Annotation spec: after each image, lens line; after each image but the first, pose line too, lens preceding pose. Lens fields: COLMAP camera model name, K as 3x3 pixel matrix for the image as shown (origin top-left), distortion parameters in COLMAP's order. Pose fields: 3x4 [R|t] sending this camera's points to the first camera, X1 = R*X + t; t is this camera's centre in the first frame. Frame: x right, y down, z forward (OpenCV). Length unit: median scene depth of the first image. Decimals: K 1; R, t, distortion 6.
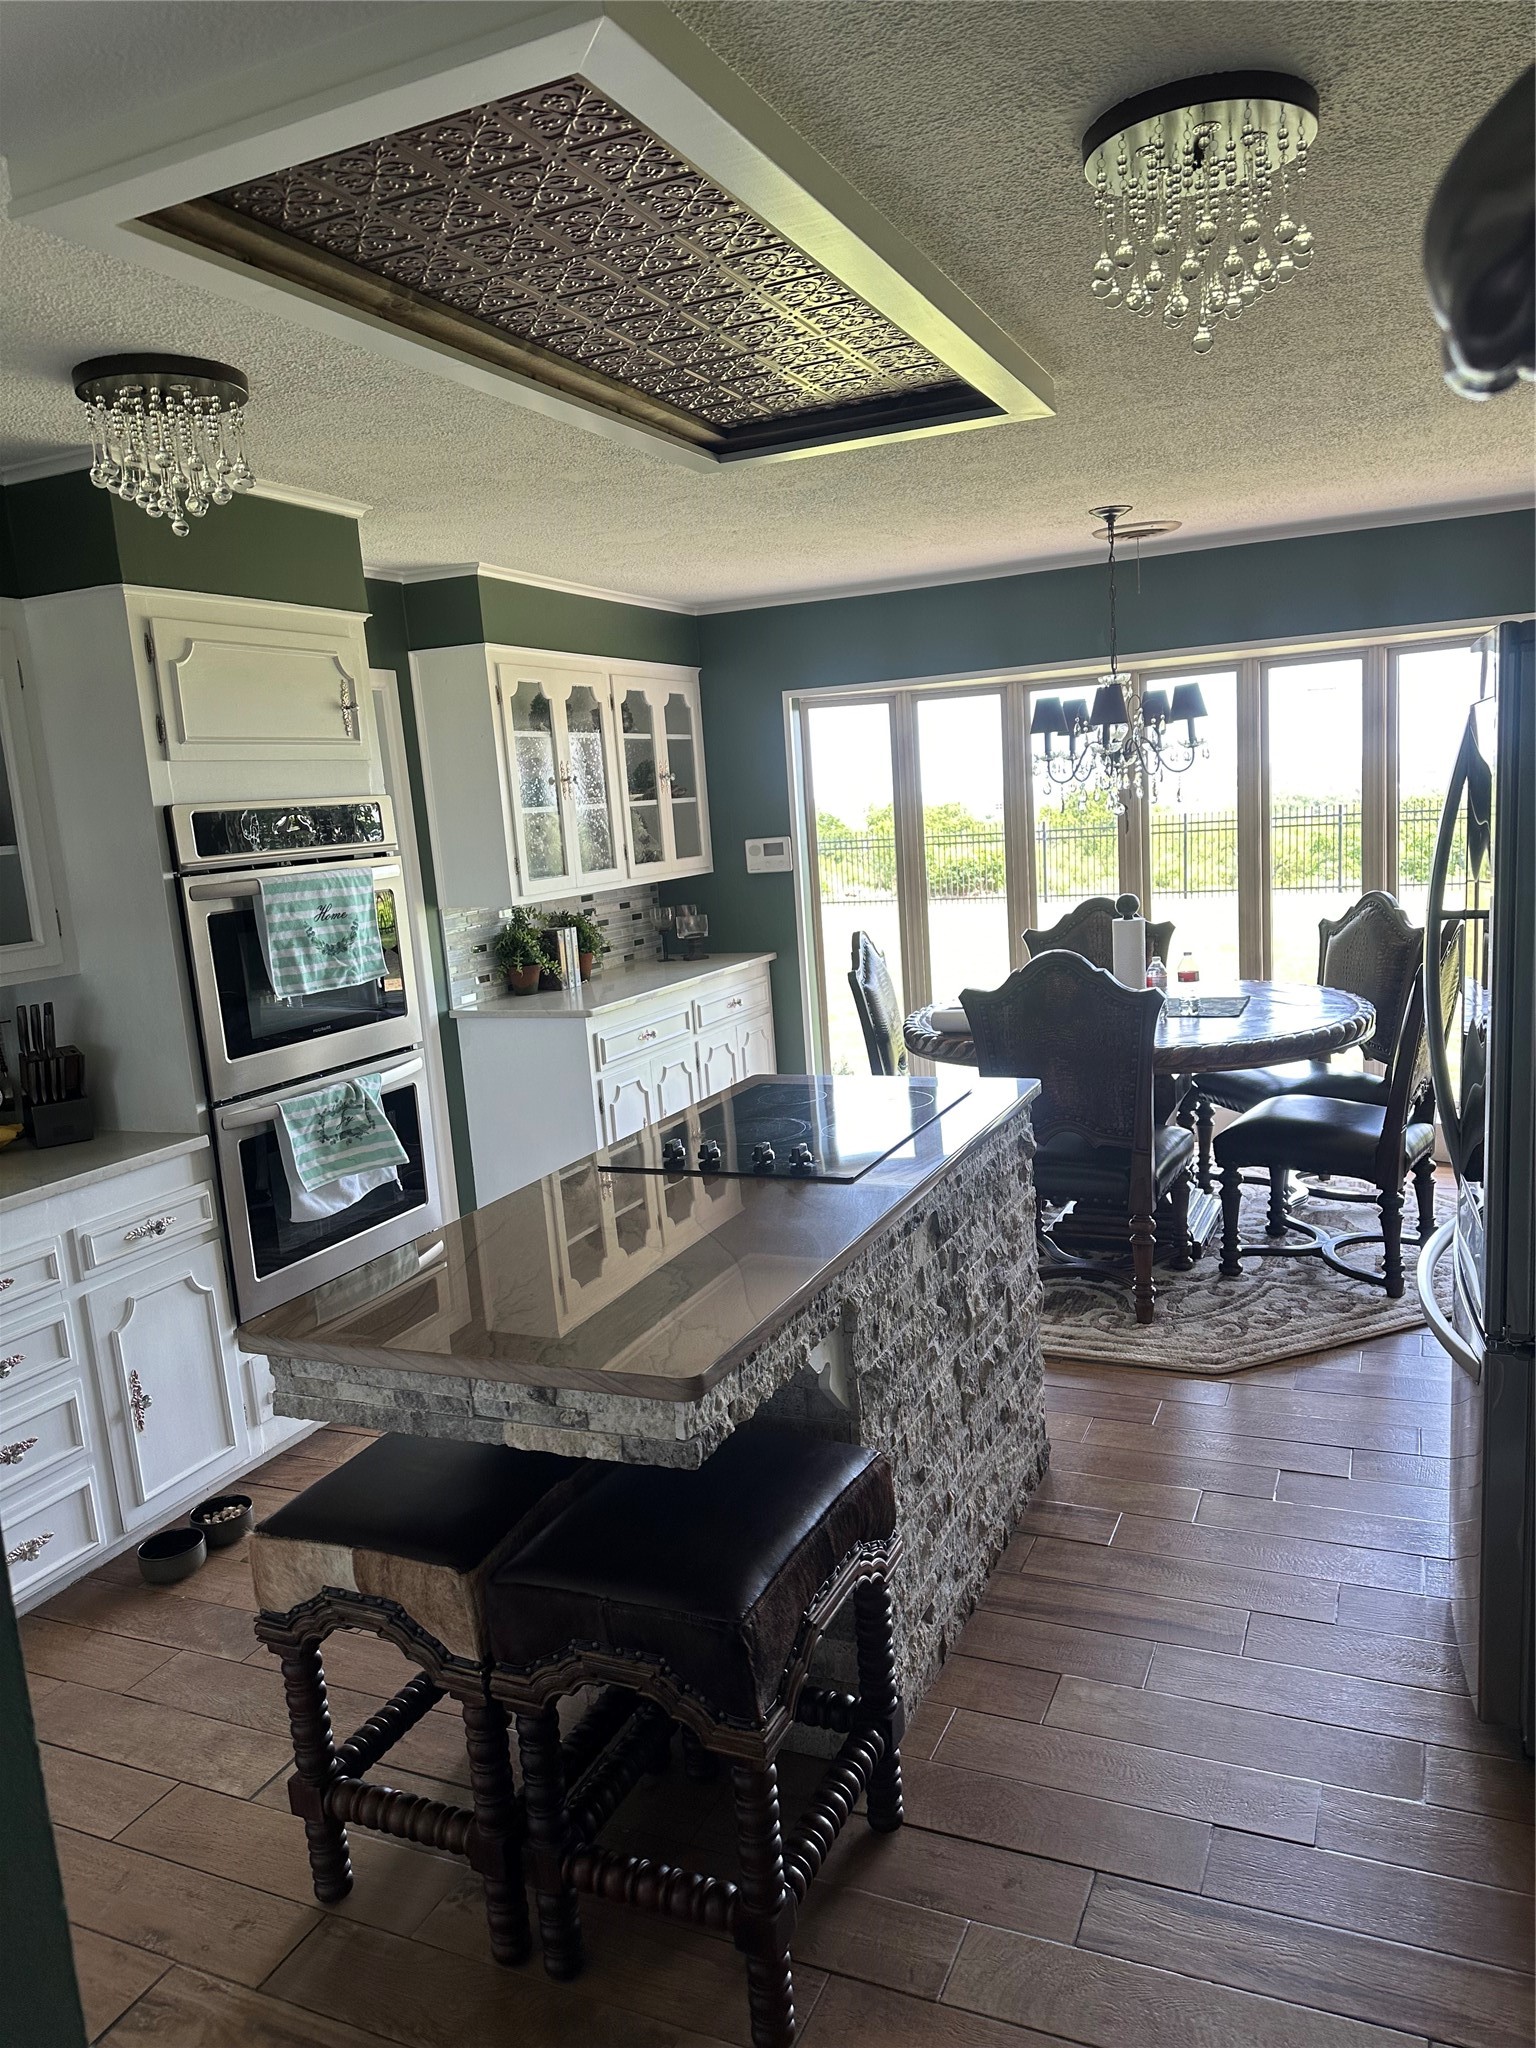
lens RADIAL K [[1442.1, 0, 768.0], [0, 1442.1, 1024.0], [0, 0, 1]] dist [0.166763, -0.282841]
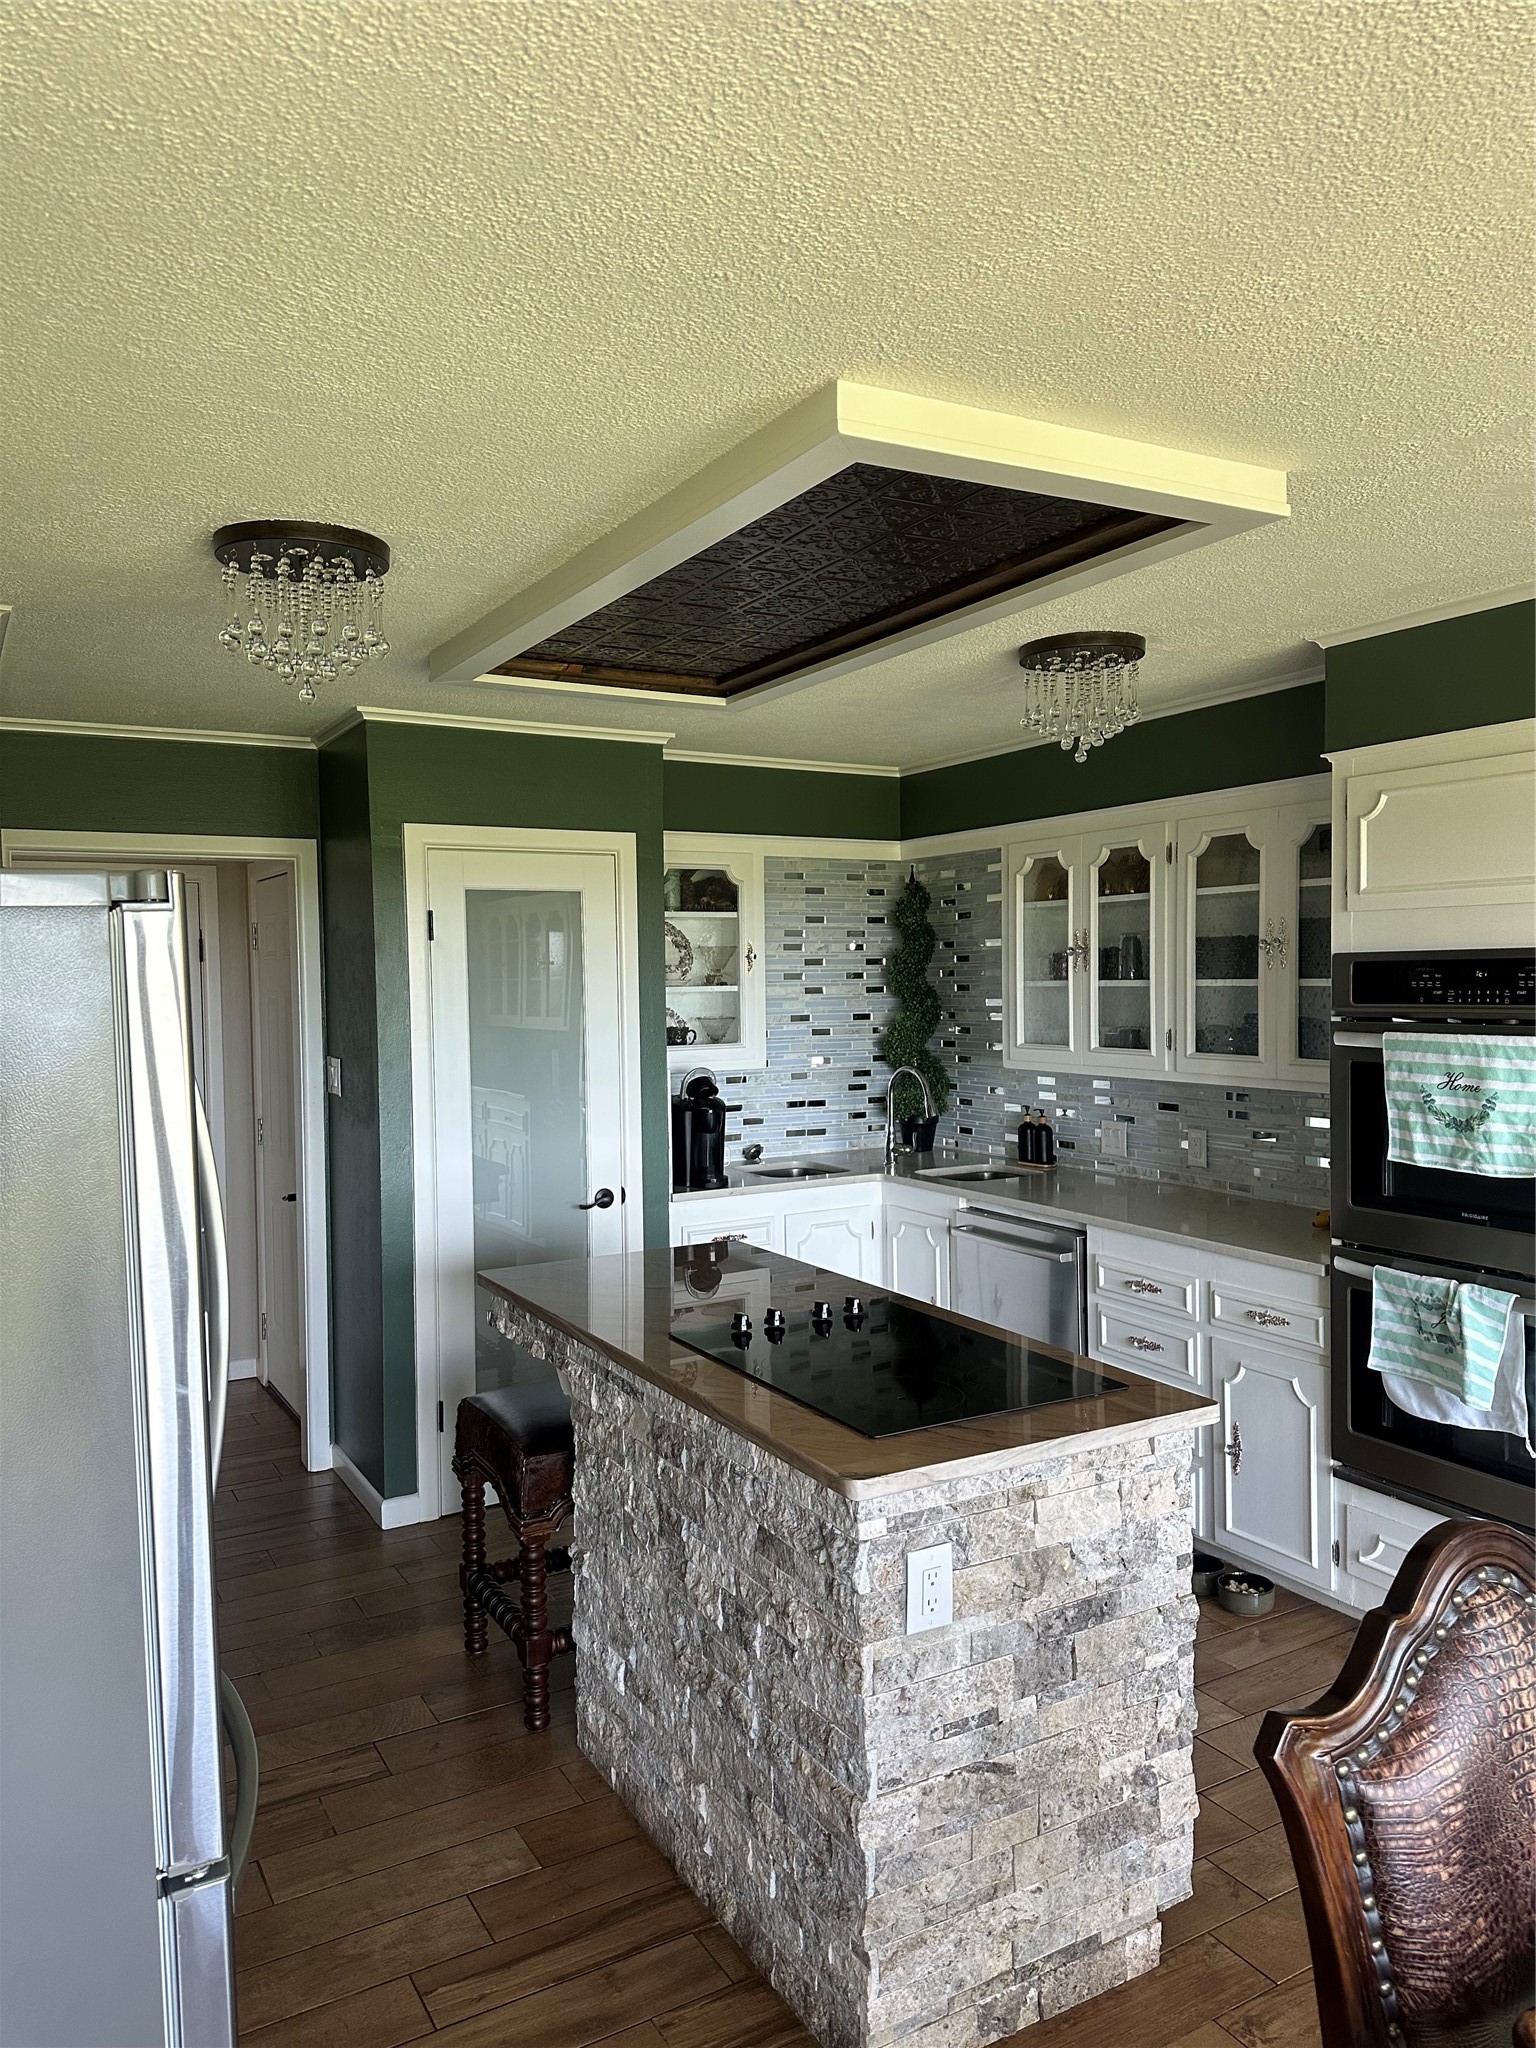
lens RADIAL K [[1442.1, 0, 768.0], [0, 1442.1, 1024.0], [0, 0, 1]] dist [0.166763, -0.282841]
pose [[-0.600486, 0.084814, -0.795124, 0.644163], [-0.093972, 0.979984, 0.175501, -0.228465], [0.794094, 0.180105, -0.580497, 1.196970]]
